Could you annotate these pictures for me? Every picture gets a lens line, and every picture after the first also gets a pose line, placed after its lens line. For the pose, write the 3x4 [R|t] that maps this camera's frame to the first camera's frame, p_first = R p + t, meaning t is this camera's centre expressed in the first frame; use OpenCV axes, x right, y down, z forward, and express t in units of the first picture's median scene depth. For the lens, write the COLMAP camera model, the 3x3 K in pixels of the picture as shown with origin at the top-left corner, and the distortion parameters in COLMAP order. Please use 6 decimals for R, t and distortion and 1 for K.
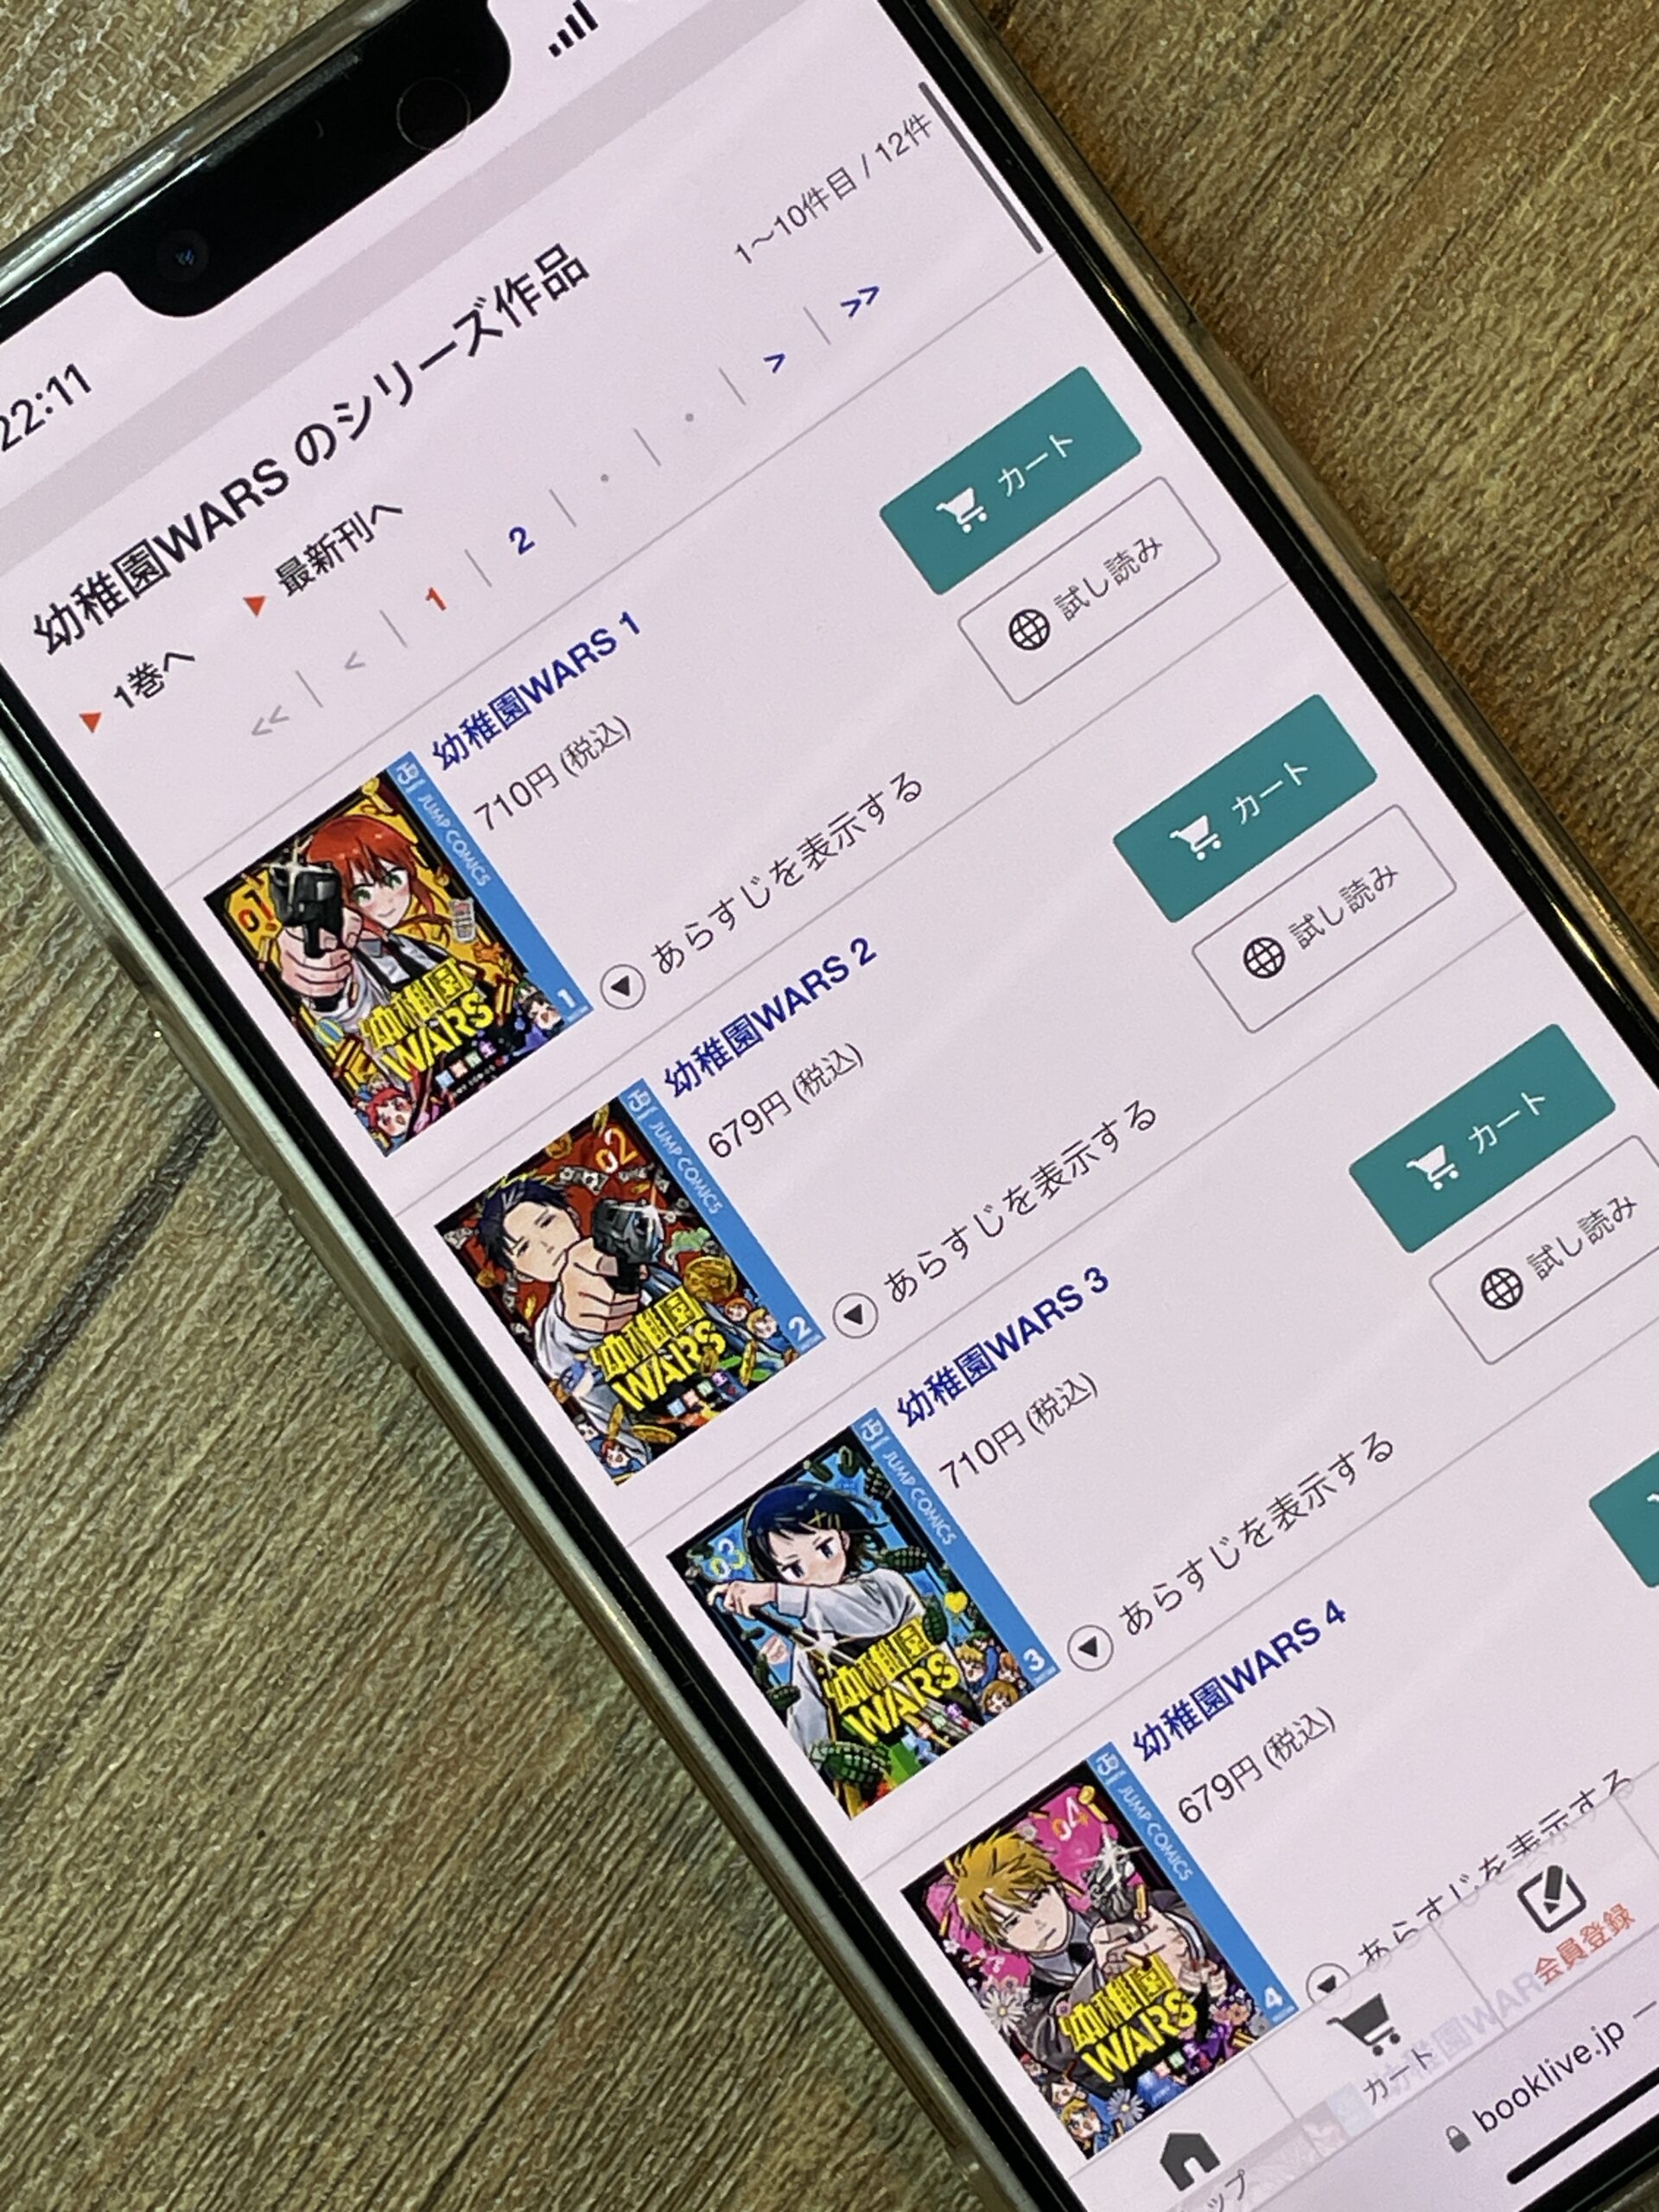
lens RADIAL K [[4452.0, 0, 836.0], [0, 4452.0, 1098.6], [0, 0, 1]] dist [0.250588, 0.000000]
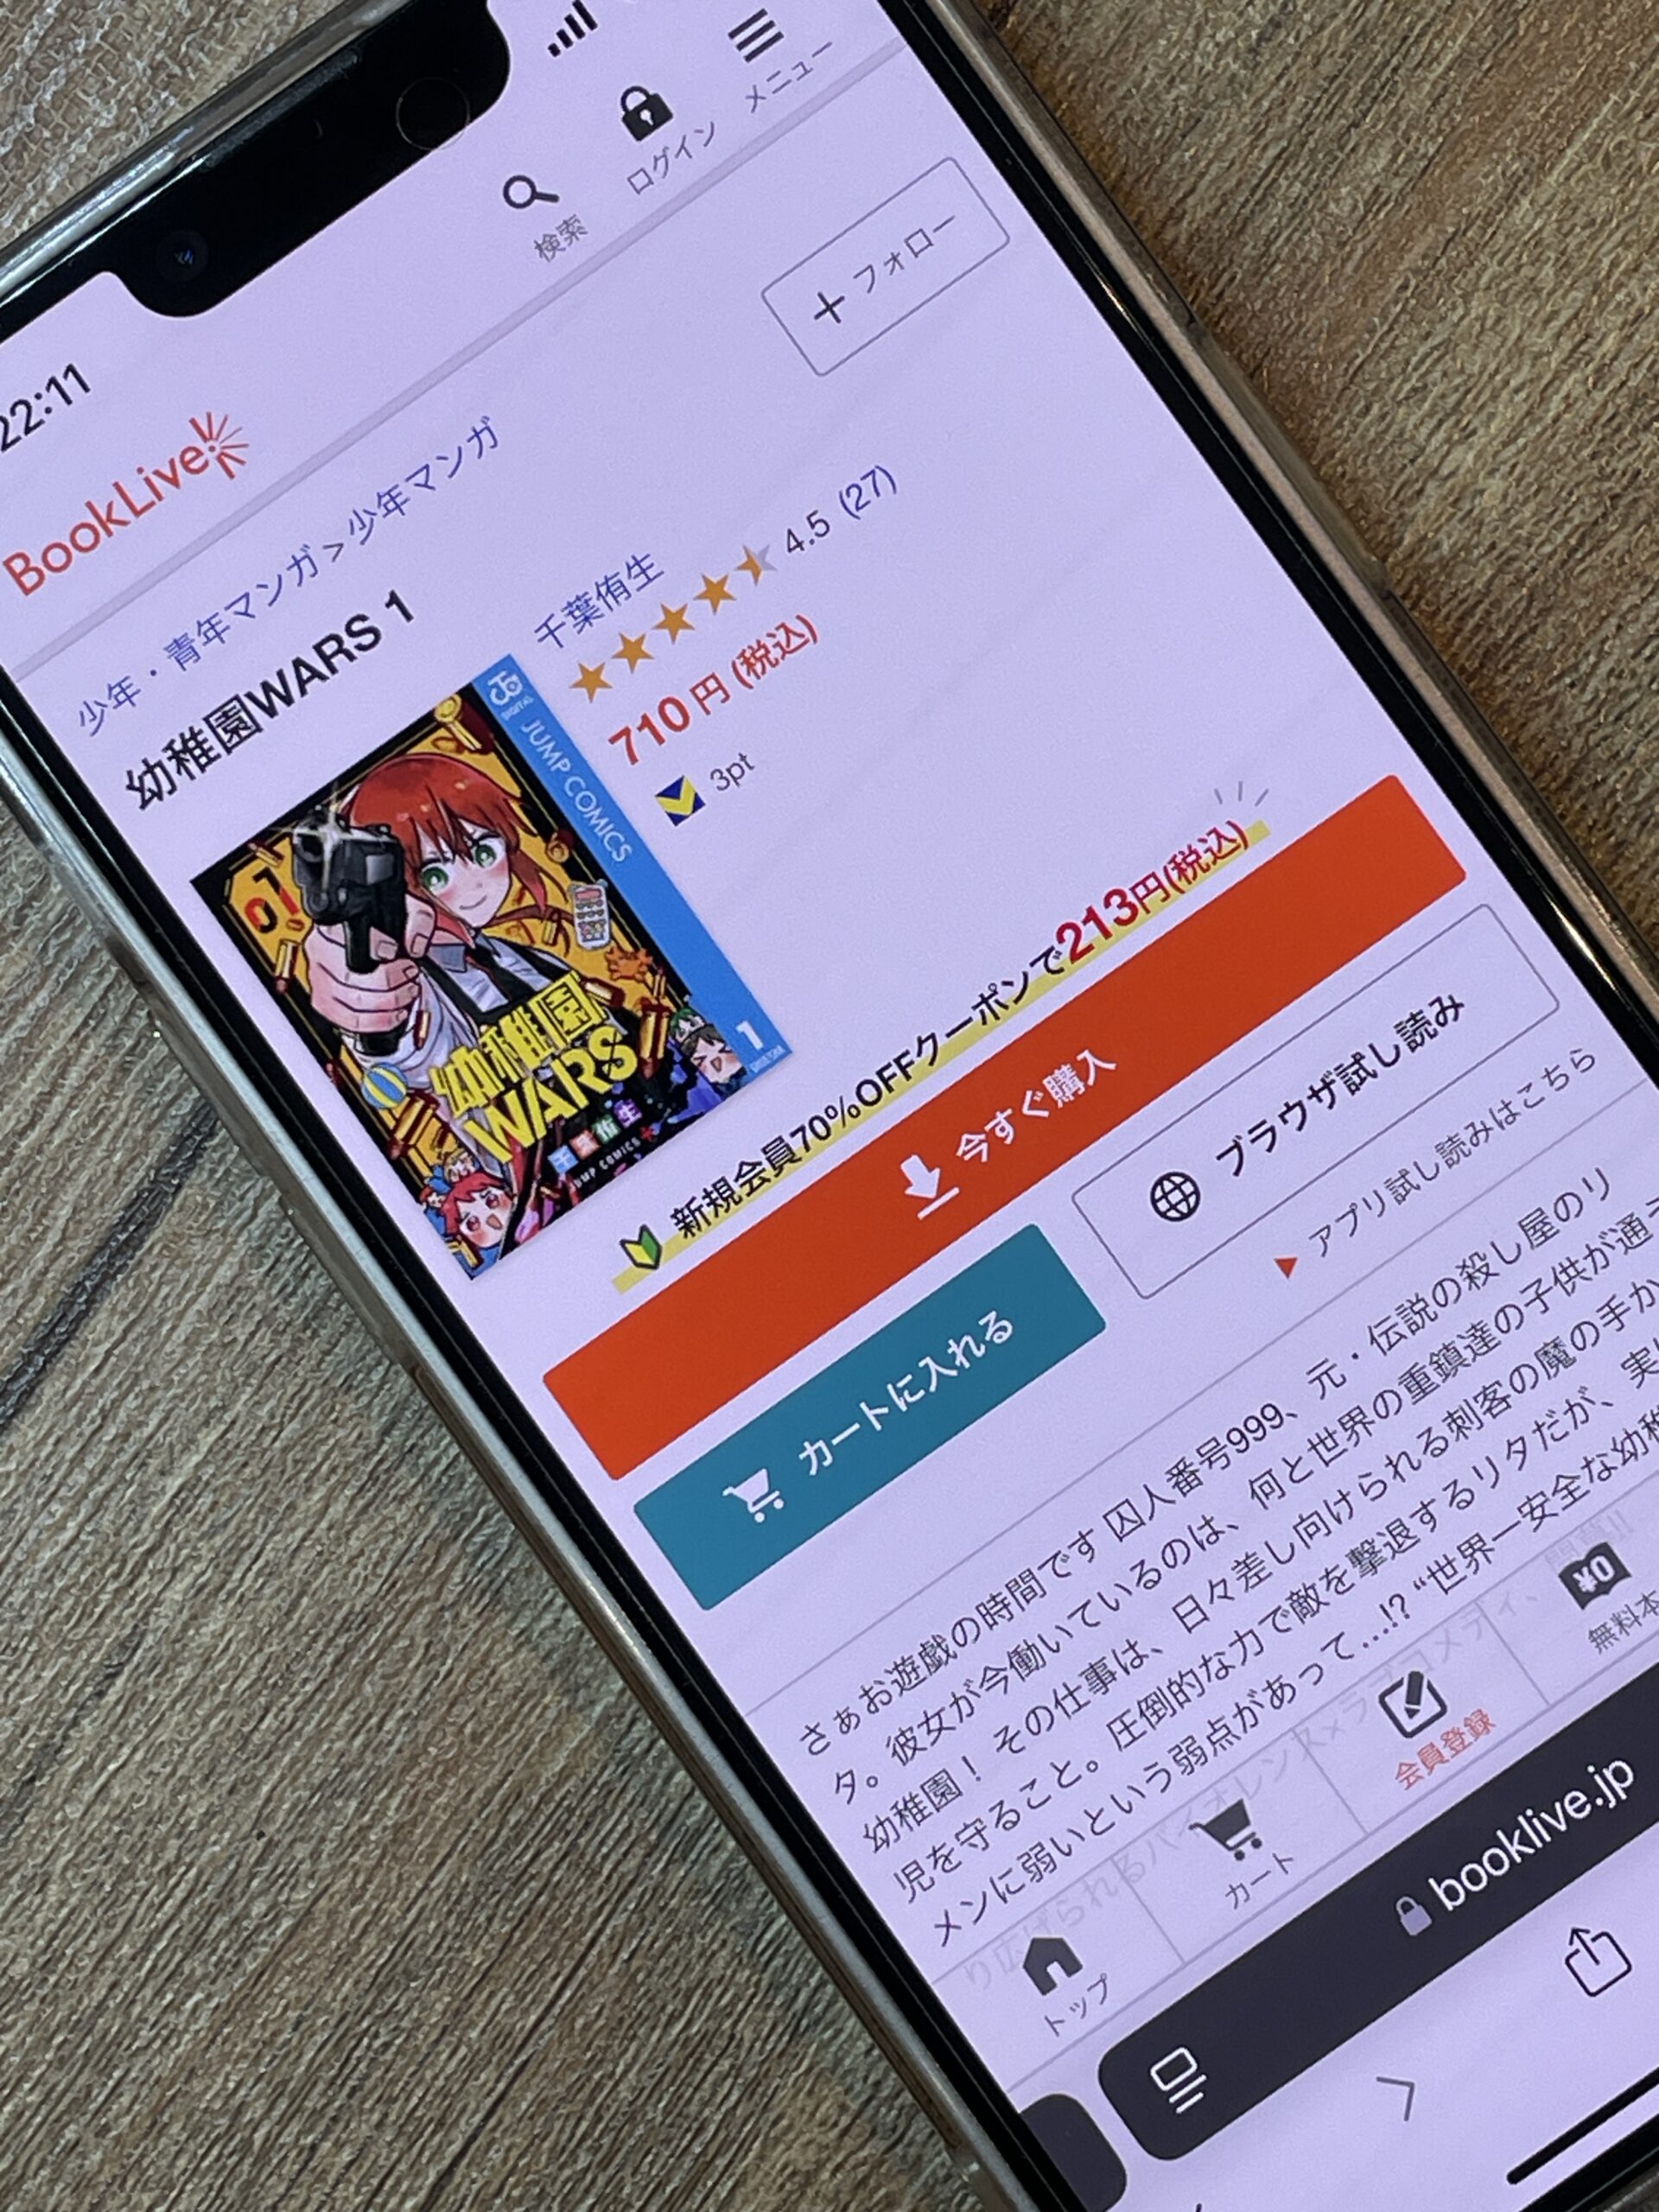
lens RADIAL K [[4452.0, 0, 828.3], [0, 4452.0, 1107.6], [0, 0, 1]] dist [0.250588, 0.000000]
pose [[0.999999, -0.000240, -0.001635, -0.047952], [0.000243, 0.999998, 0.001879, -0.013118], [0.001635, -0.001880, 0.999997, 0.351510]]
